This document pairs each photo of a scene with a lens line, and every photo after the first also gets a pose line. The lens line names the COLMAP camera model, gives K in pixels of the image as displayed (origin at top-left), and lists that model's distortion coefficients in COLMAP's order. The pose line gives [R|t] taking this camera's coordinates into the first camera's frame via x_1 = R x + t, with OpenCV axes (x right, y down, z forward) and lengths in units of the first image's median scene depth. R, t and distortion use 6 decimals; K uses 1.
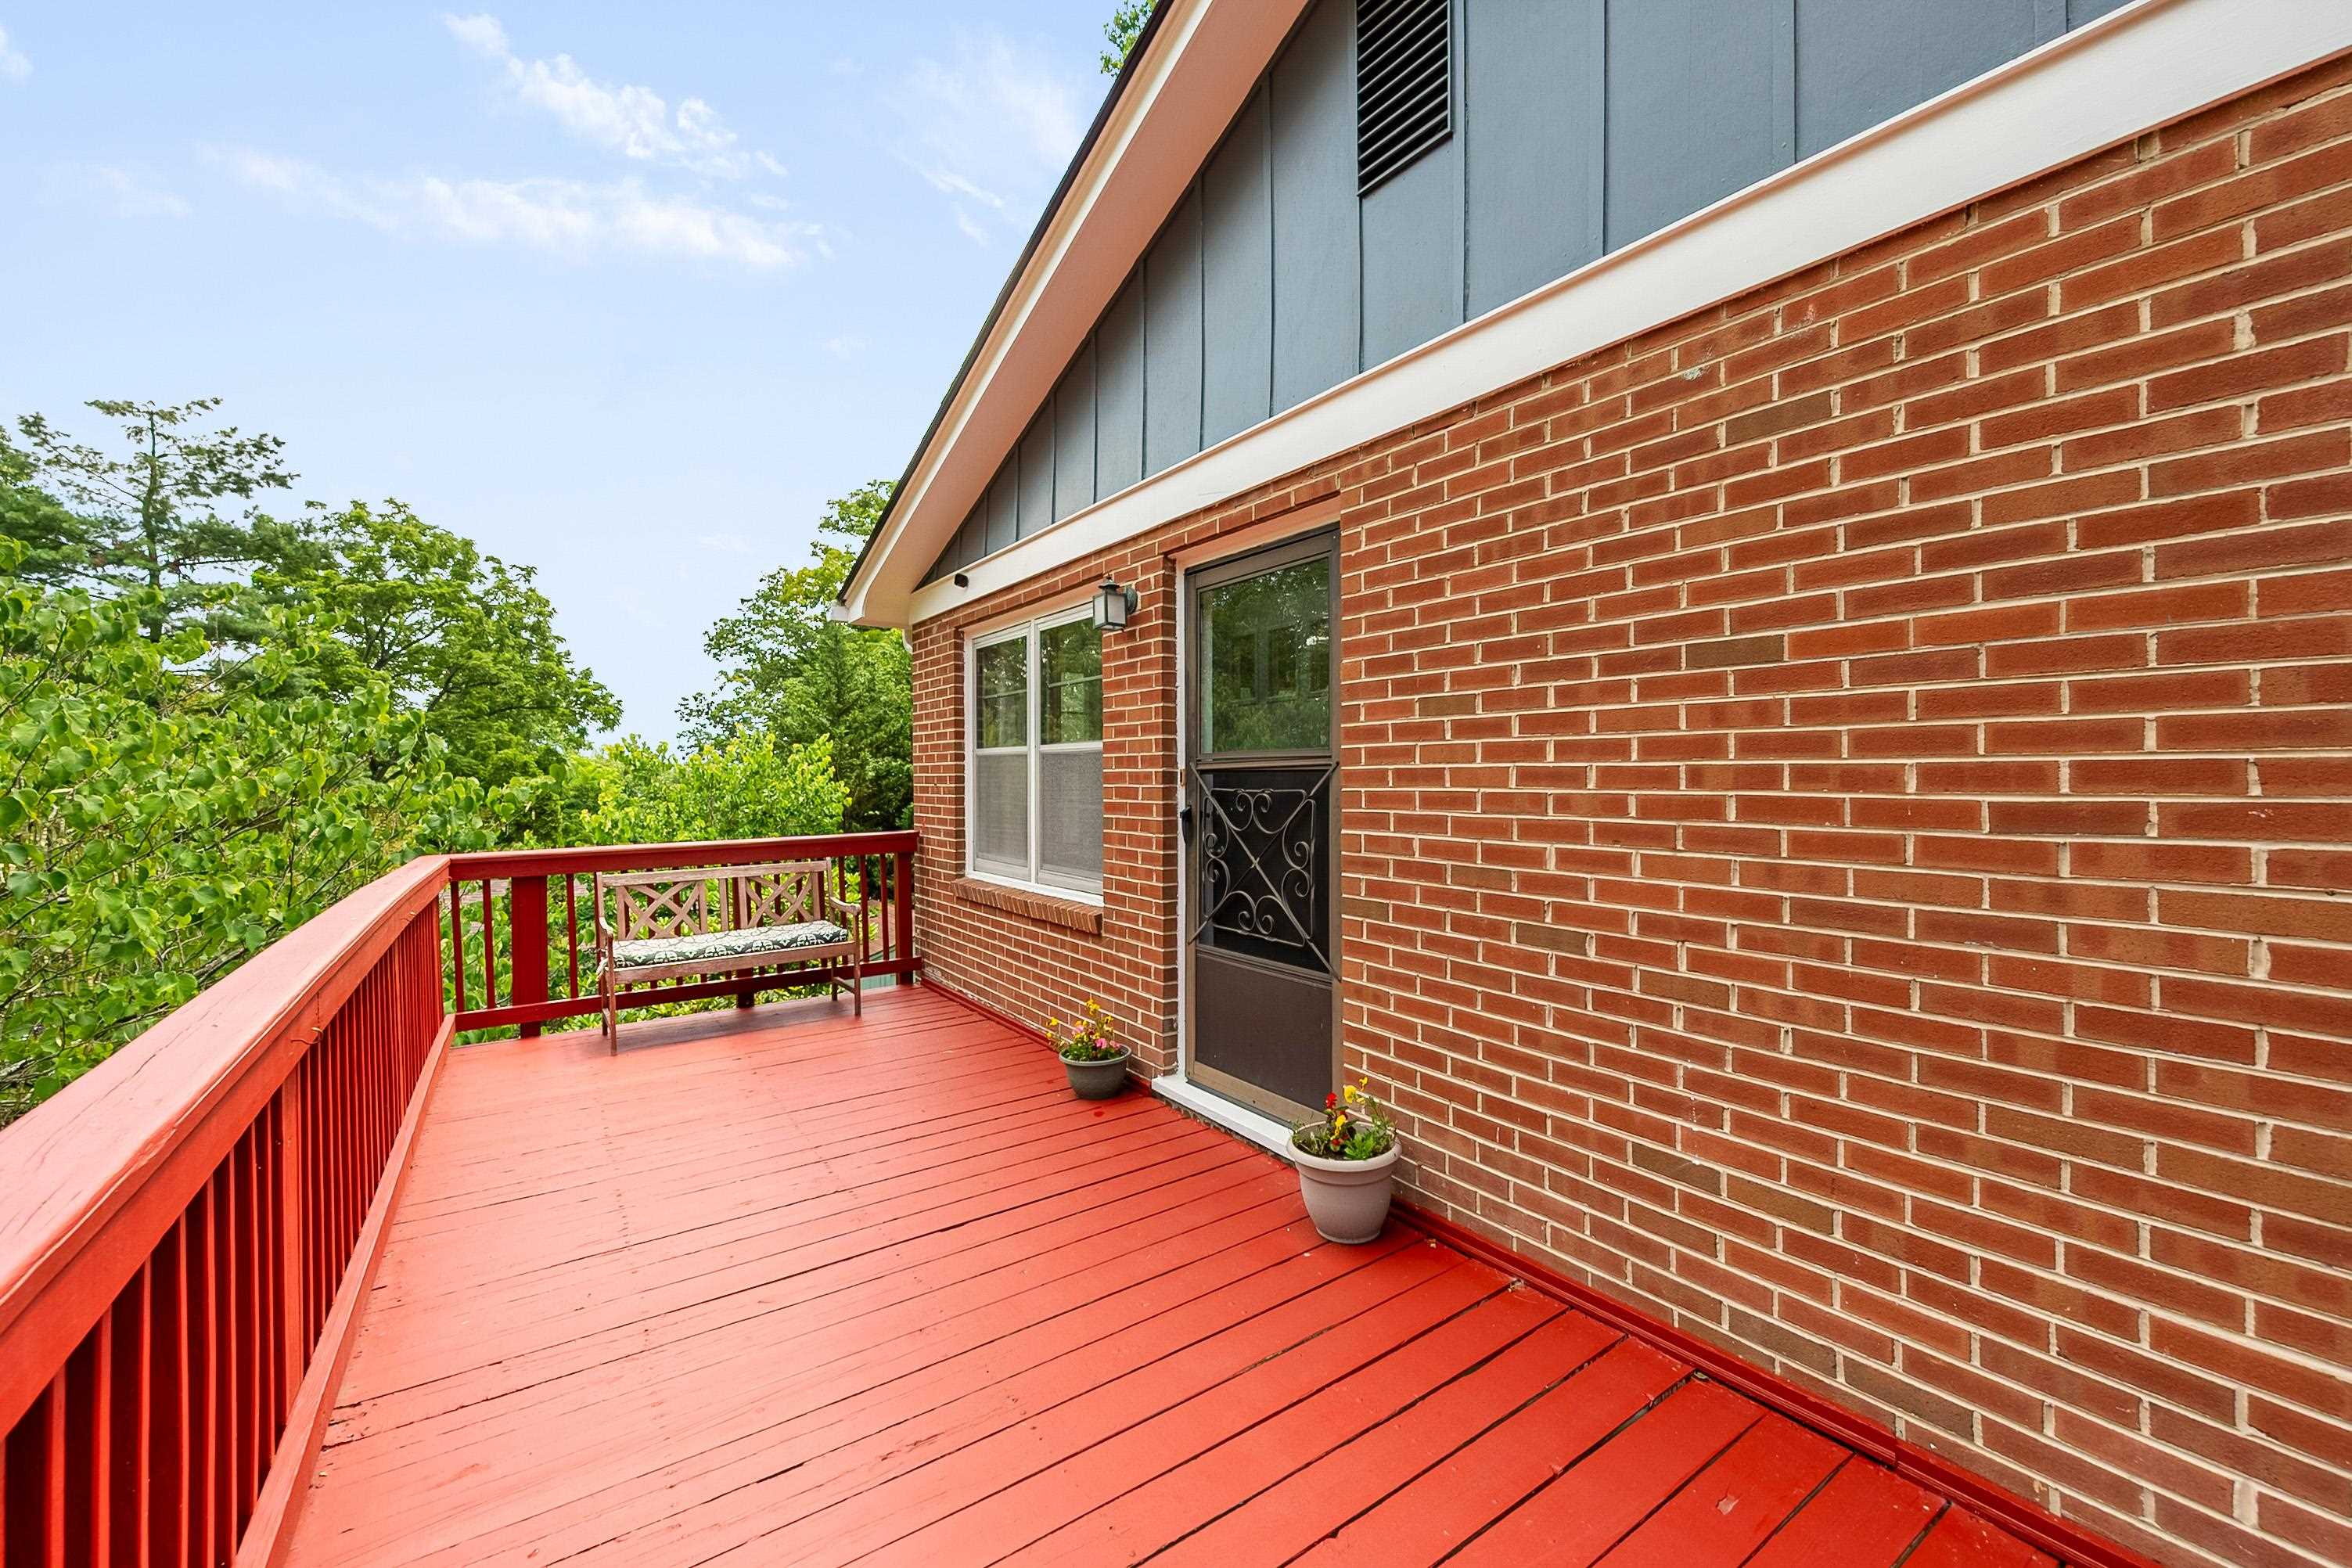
lens RADIAL K [[948.1, 0, 1176.0], [0, 948.1, 784.0], [0, 0, 1]] dist [0.001835, -0.000134]
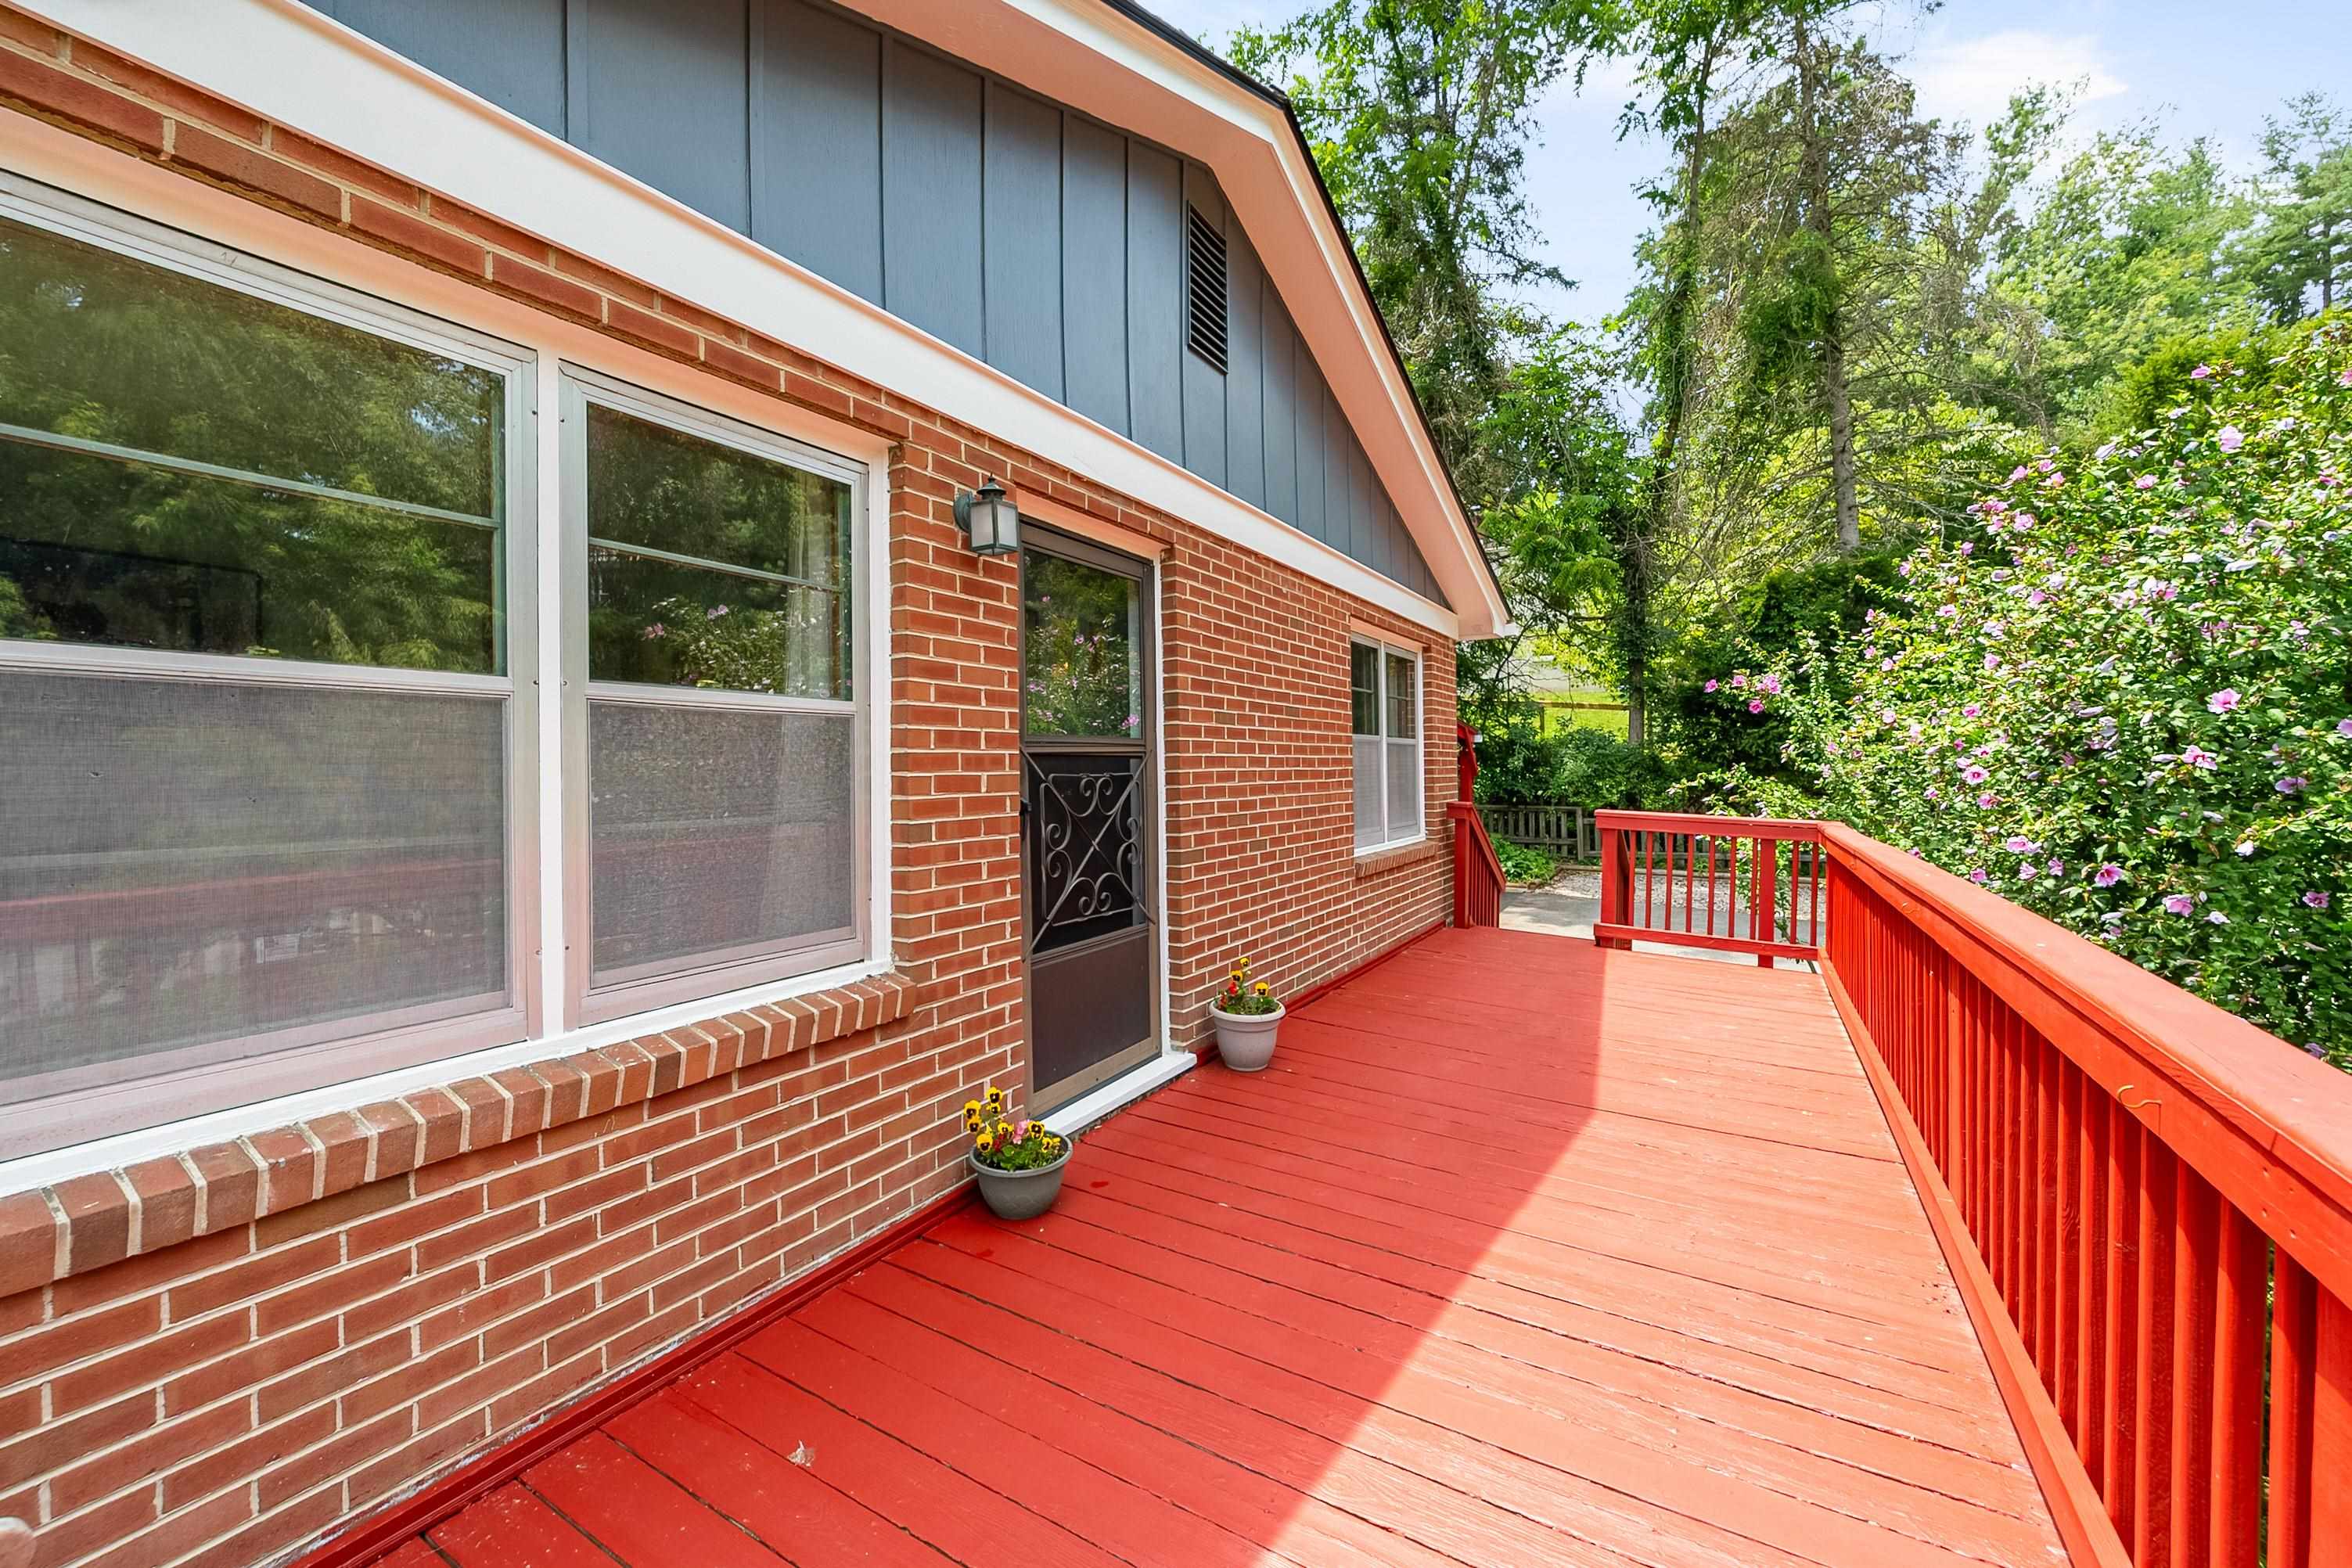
lens RADIAL K [[918.1, 0, 1184.2], [0, 918.1, 751.7], [0, 0, 1]] dist [0.000184, -0.000050]
pose [[-0.418242, 0.012315, 0.908252, -0.101969], [0.007343, 0.999921, -0.010176, -0.000881], [-0.908306, 0.002413, -0.418299, 0.157164]]
